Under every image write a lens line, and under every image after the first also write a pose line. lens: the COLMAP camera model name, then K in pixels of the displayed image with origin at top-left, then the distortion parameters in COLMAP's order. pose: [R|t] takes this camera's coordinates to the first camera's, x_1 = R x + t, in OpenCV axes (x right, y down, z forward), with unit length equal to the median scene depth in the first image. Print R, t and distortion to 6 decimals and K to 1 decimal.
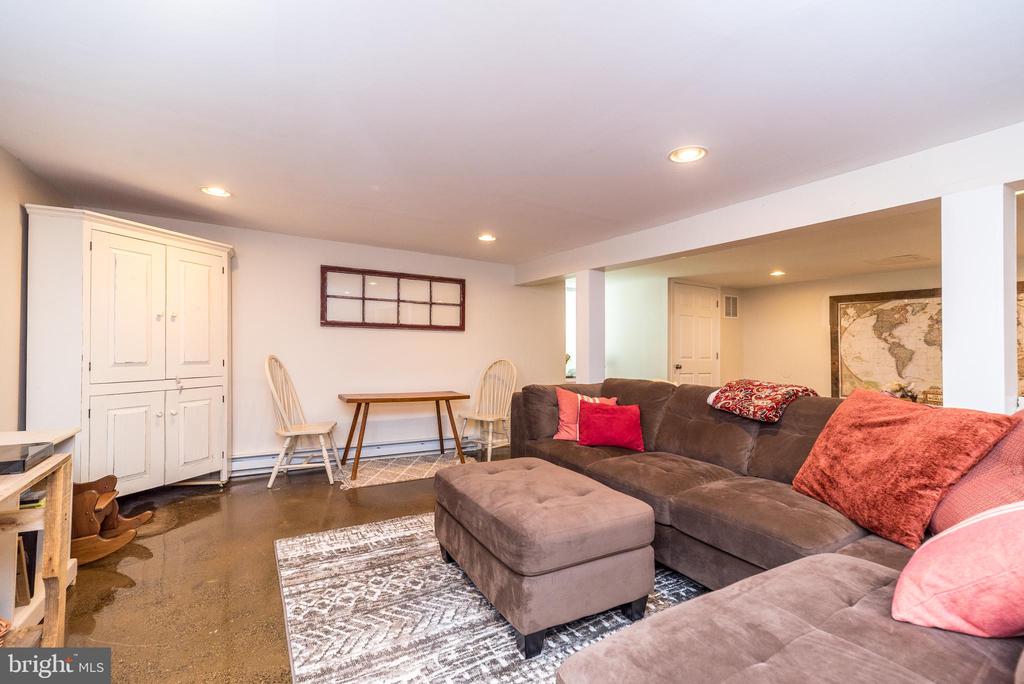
lens RADIAL K [[442.2, 0, 509.1], [0, 442.2, 346.0], [0, 0, 1]] dist [0.003789, 0.000342]
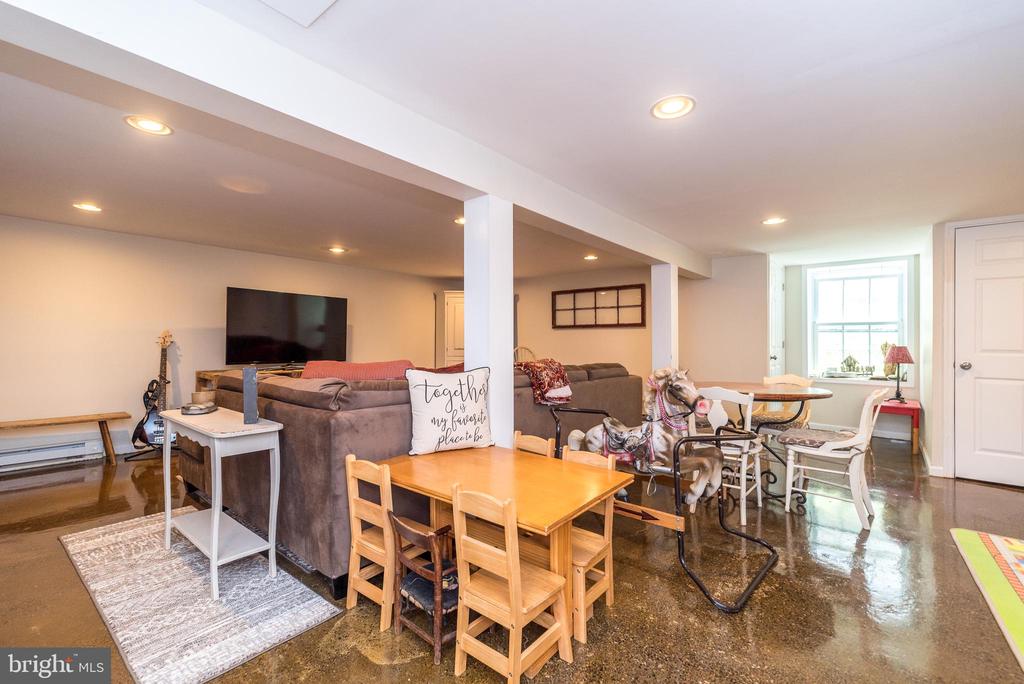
lens RADIAL K [[428.8, 0, 514.9], [0, 428.8, 349.5], [0, 0, 1]] dist [0.000941, 0.000107]
pose [[0.369243, -0.001045, -0.929332, 0.874215], [0.006830, 0.999975, 0.001589, 0.023734], [0.929308, -0.006934, 0.369241, 0.256477]]
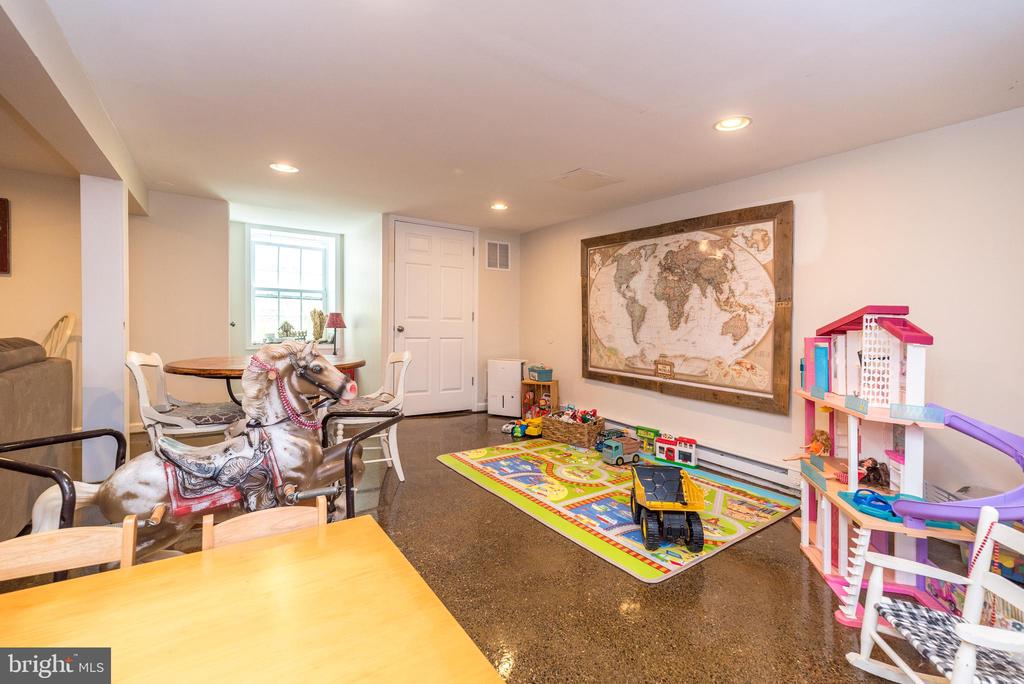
lens RADIAL K [[446.7, 0, 510.8], [0, 446.7, 326.7], [0, 0, 1]] dist [0.009912, -0.000707]
pose [[0.997901, 0.006665, 0.064414, 0.630274], [-0.008411, 0.999604, 0.026867, 0.024808], [-0.064210, -0.027353, 0.997562, 0.245958]]
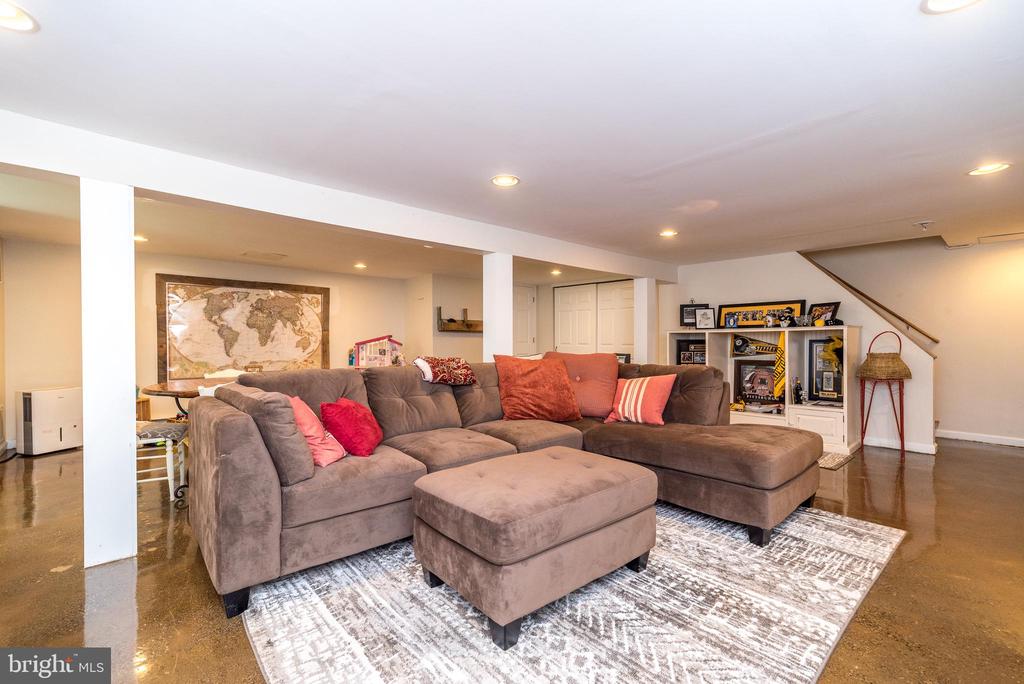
lens RADIAL K [[442.2, 0, 509.1], [0, 442.2, 346.0], [0, 0, 1]] dist [0.003789, 0.000342]
pose [[-0.186383, -0.030947, 0.981990, -0.364245], [-0.011815, 0.999502, 0.029256, 0.003755], [-0.982406, -0.006149, -0.186656, 0.519148]]
